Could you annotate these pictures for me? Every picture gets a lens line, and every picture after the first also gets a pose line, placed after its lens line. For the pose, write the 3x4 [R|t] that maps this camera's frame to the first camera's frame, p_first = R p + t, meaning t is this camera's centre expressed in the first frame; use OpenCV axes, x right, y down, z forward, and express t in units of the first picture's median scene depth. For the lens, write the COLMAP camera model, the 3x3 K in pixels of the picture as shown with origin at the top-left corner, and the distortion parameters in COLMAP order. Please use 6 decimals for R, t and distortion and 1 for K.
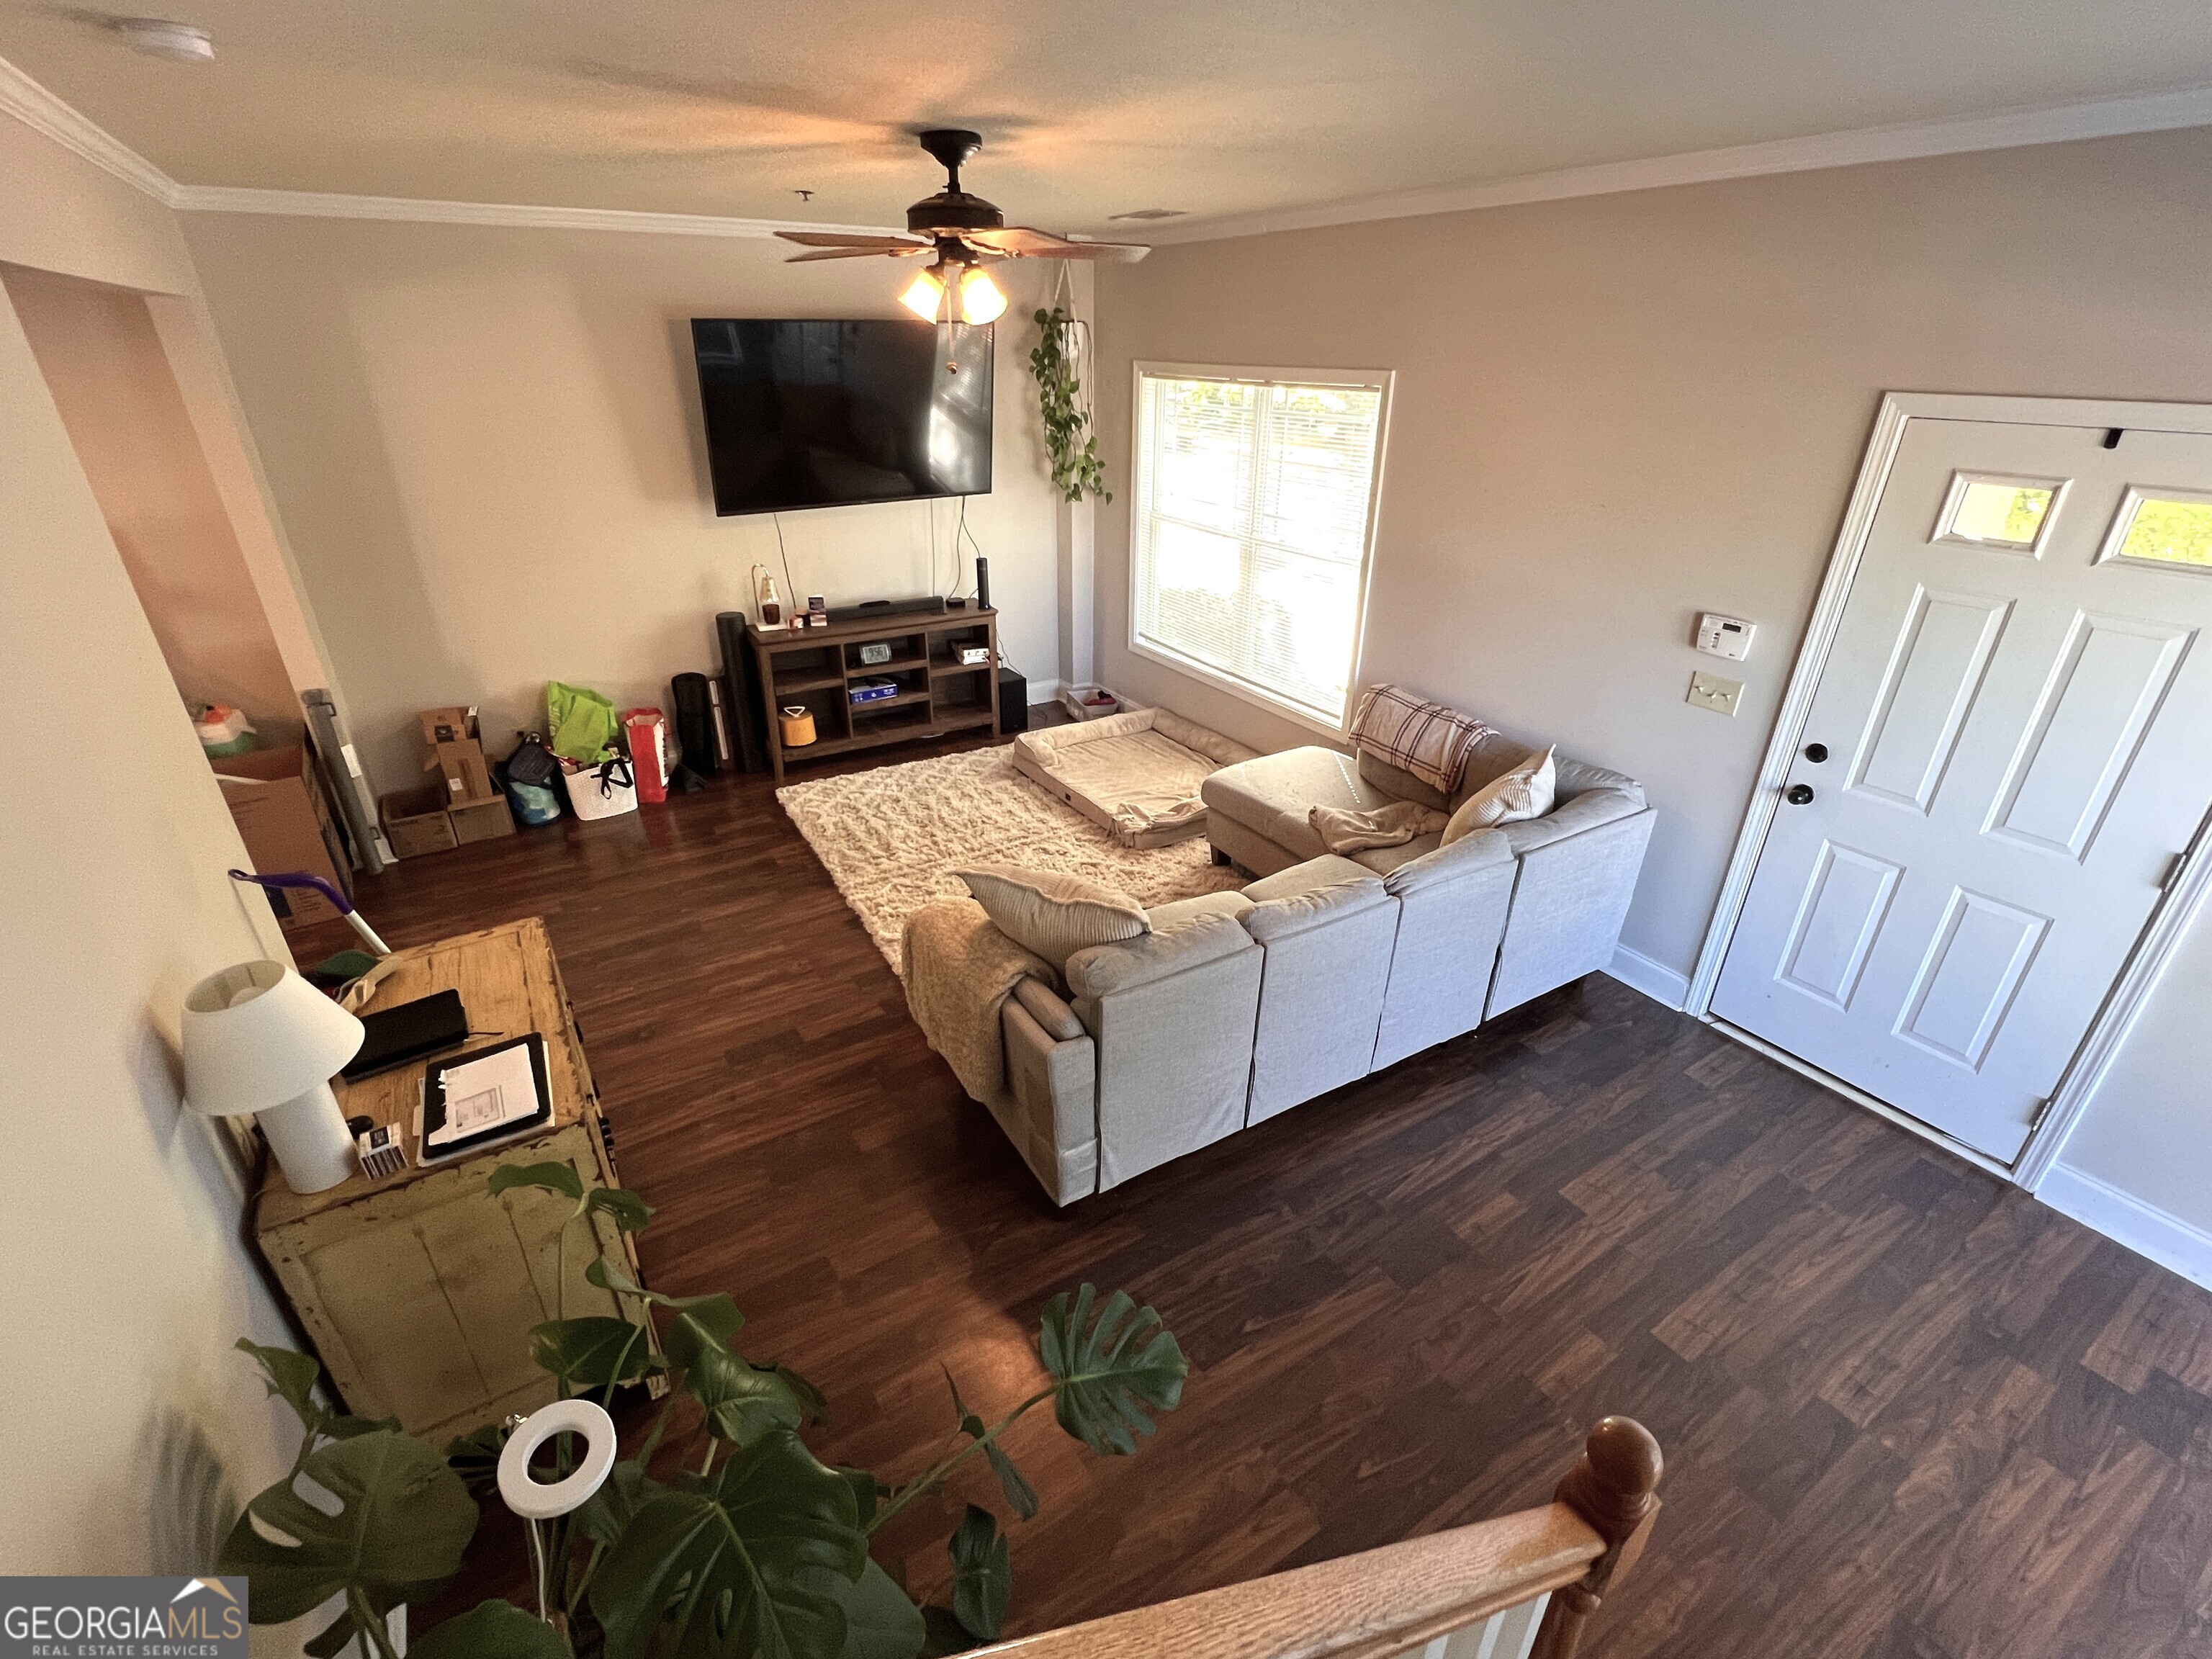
lens RADIAL K [[996.8, 0, 1106.1], [0, 996.8, 827.2], [0, 0, 1]] dist [0.002455, 0.000030]
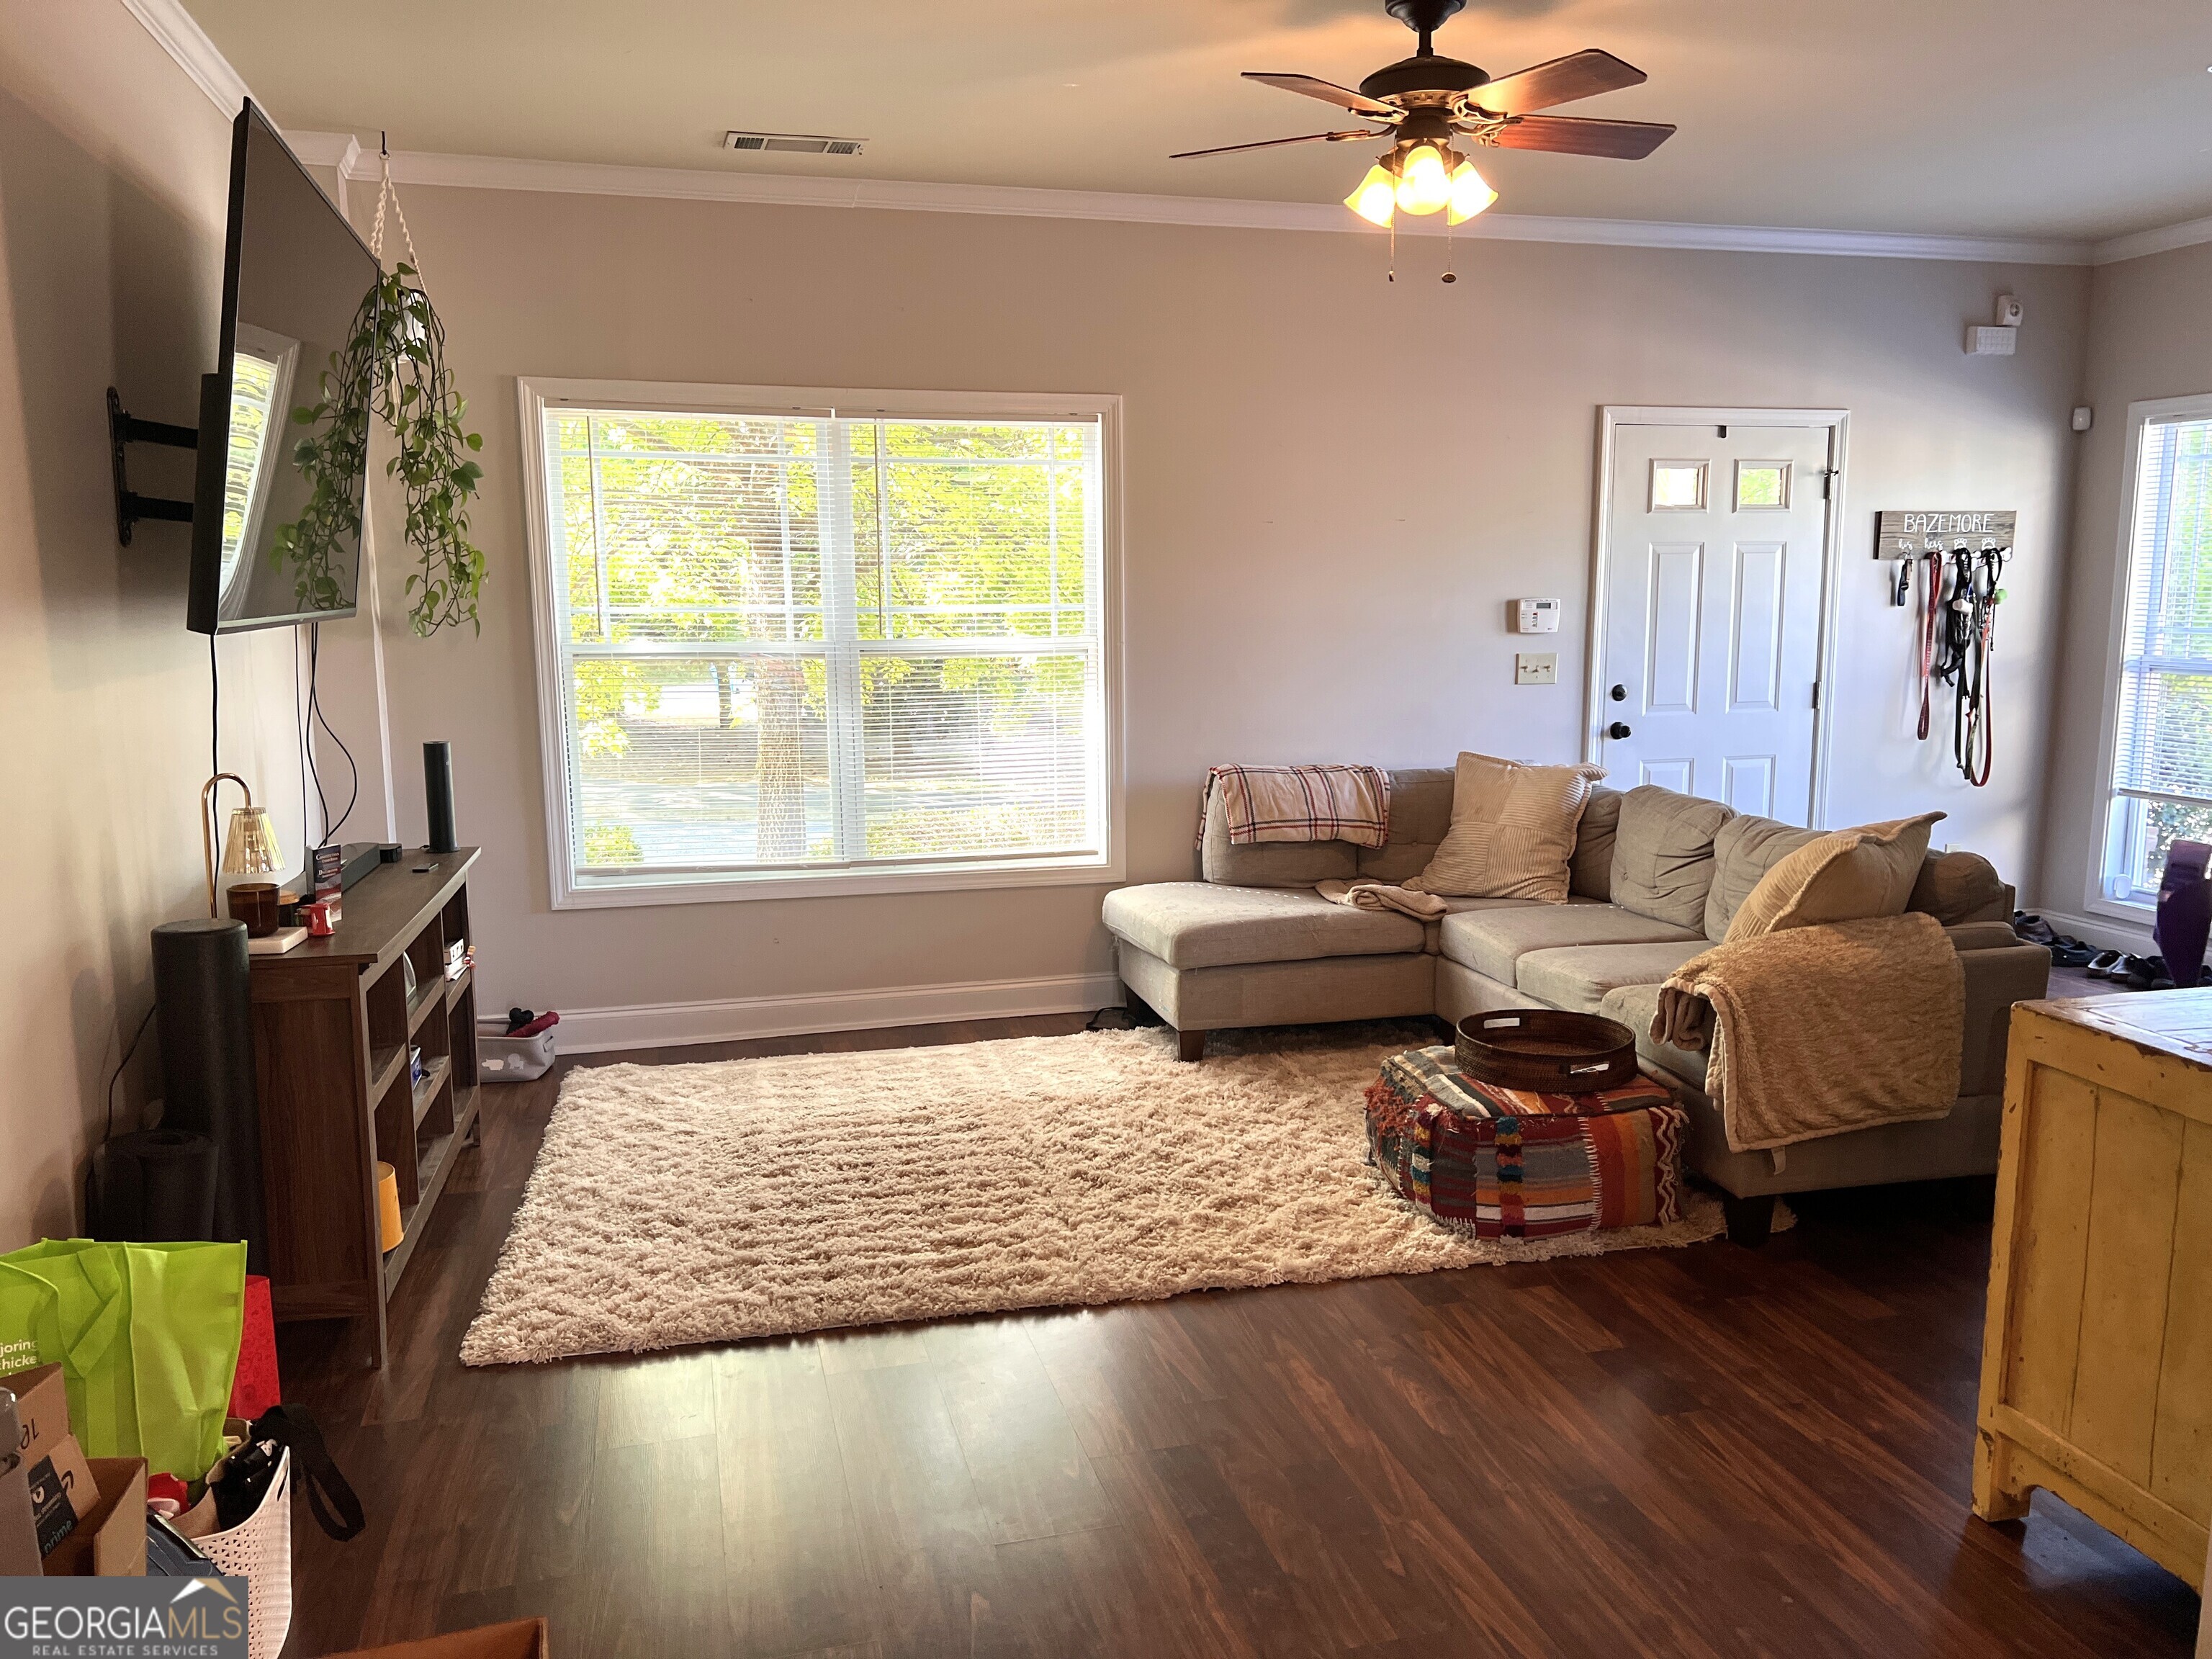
lens RADIAL K [[1676.7, 0, 1104.7], [0, 1676.7, 834.3], [0, 0, 1]] dist [0.032063, -0.005692]
pose [[0.304610, -0.147887, 0.940926, -0.833877], [0.428445, 0.903562, 0.003313, -0.115284], [-0.850675, 0.402126, 0.338595, 0.549734]]
